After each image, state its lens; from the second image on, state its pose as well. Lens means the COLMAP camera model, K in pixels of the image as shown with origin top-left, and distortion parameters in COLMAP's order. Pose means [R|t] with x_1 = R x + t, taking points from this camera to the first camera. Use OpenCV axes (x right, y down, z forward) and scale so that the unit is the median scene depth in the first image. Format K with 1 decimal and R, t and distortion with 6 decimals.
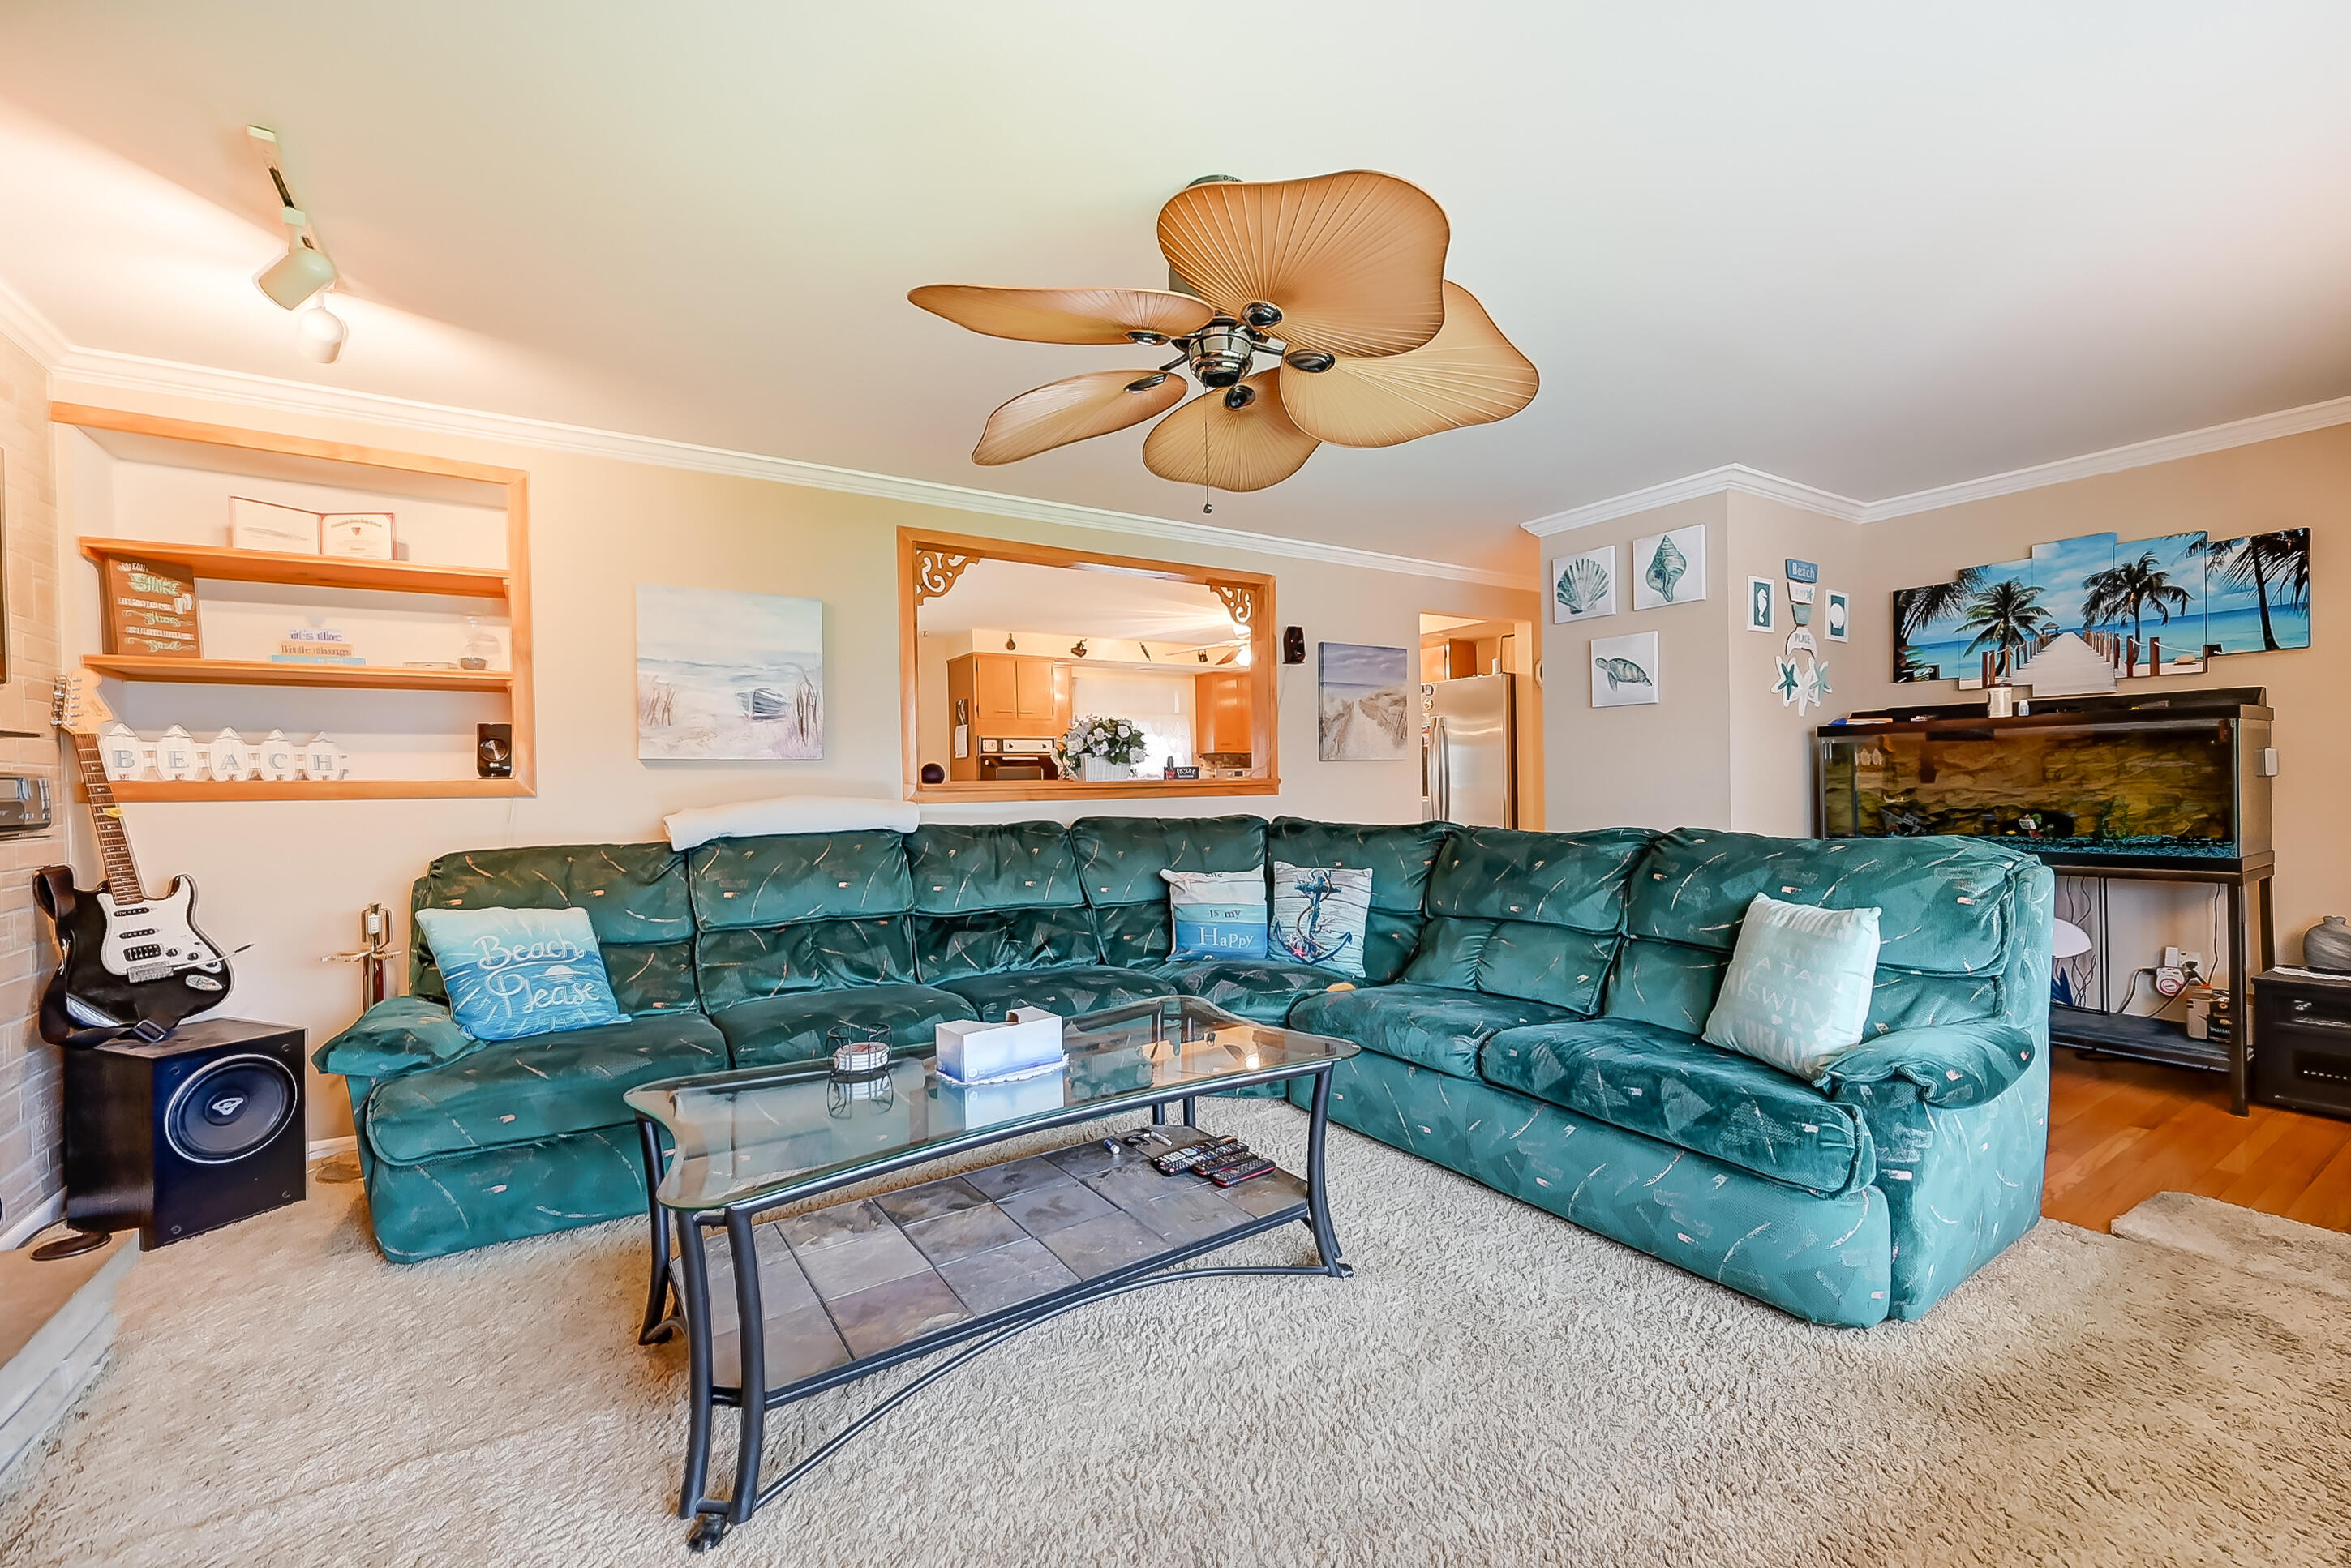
lens RADIAL K [[976.8, 0, 1184.3], [0, 976.8, 785.9], [0, 0, 1]] dist [0.000359, -0.000010]
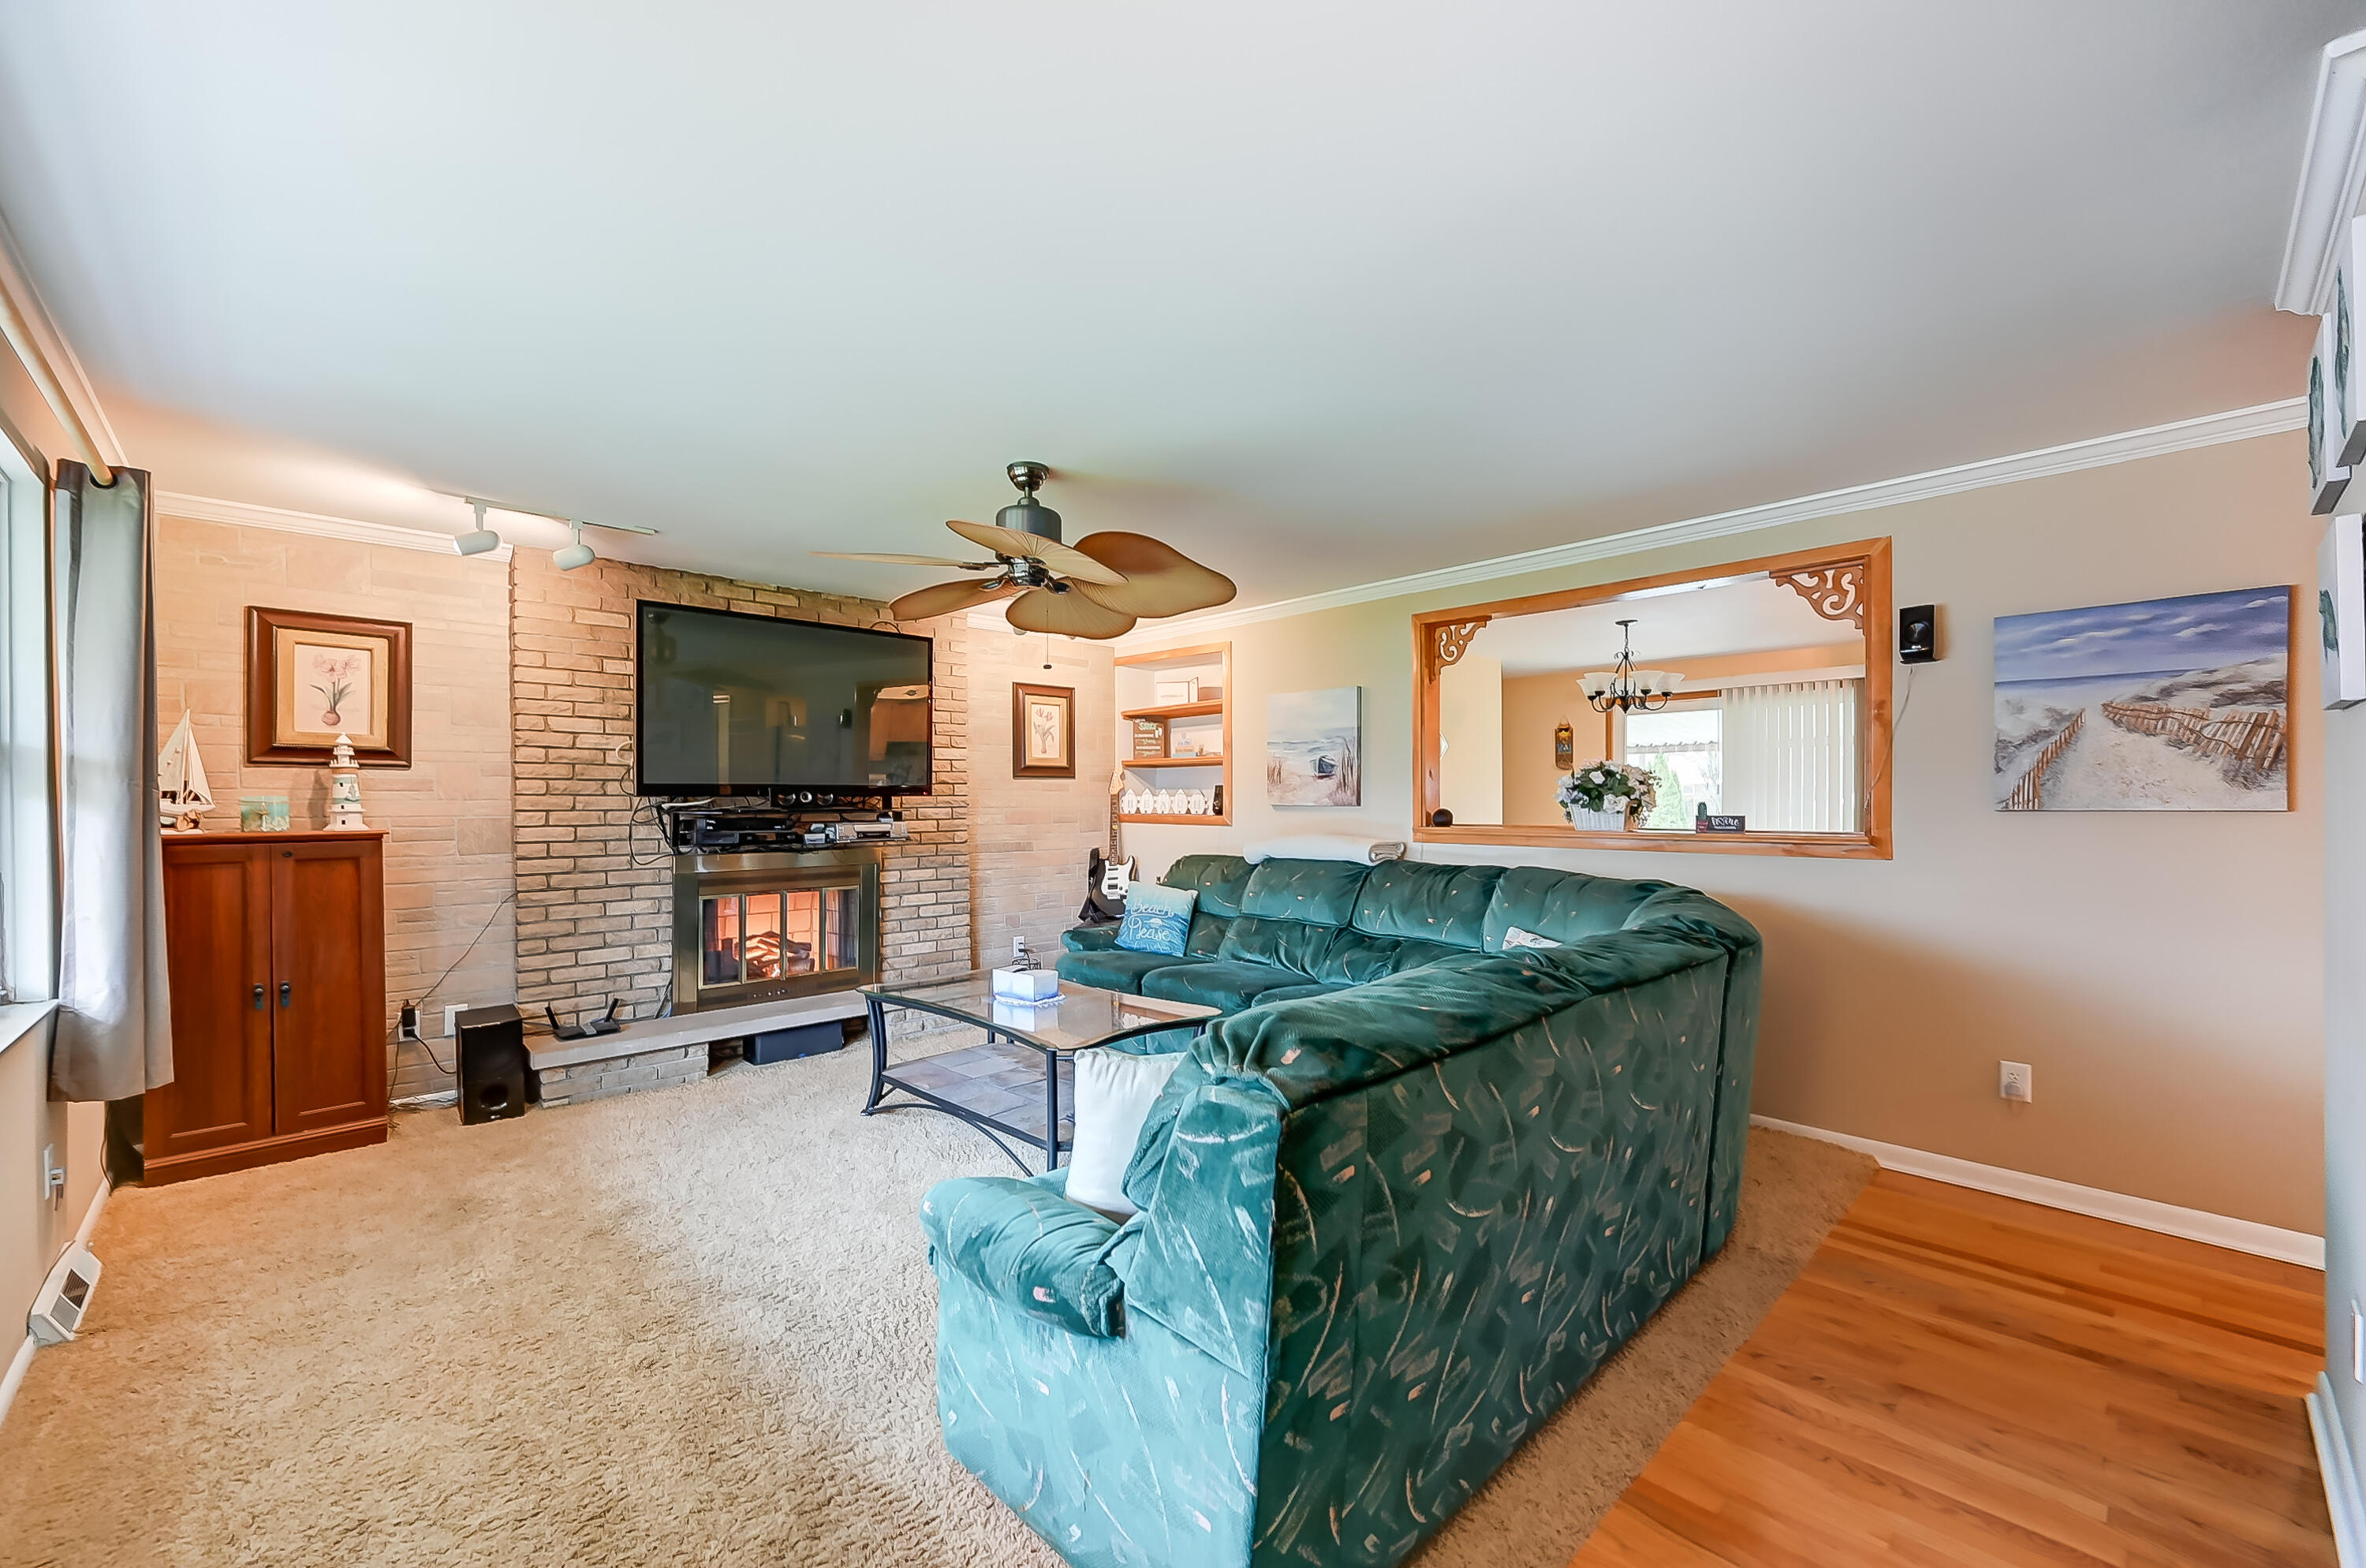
lens RADIAL K [[944.0, 0, 1191.0], [0, 944.0, 793.7], [0, 0, 1]] dist [0.000152, 0.000007]
pose [[0.181468, 0.008262, -0.983362, 0.900995], [-0.007212, 0.999949, 0.007071, -0.053829], [0.983370, 0.005809, 0.181519, 0.569314]]
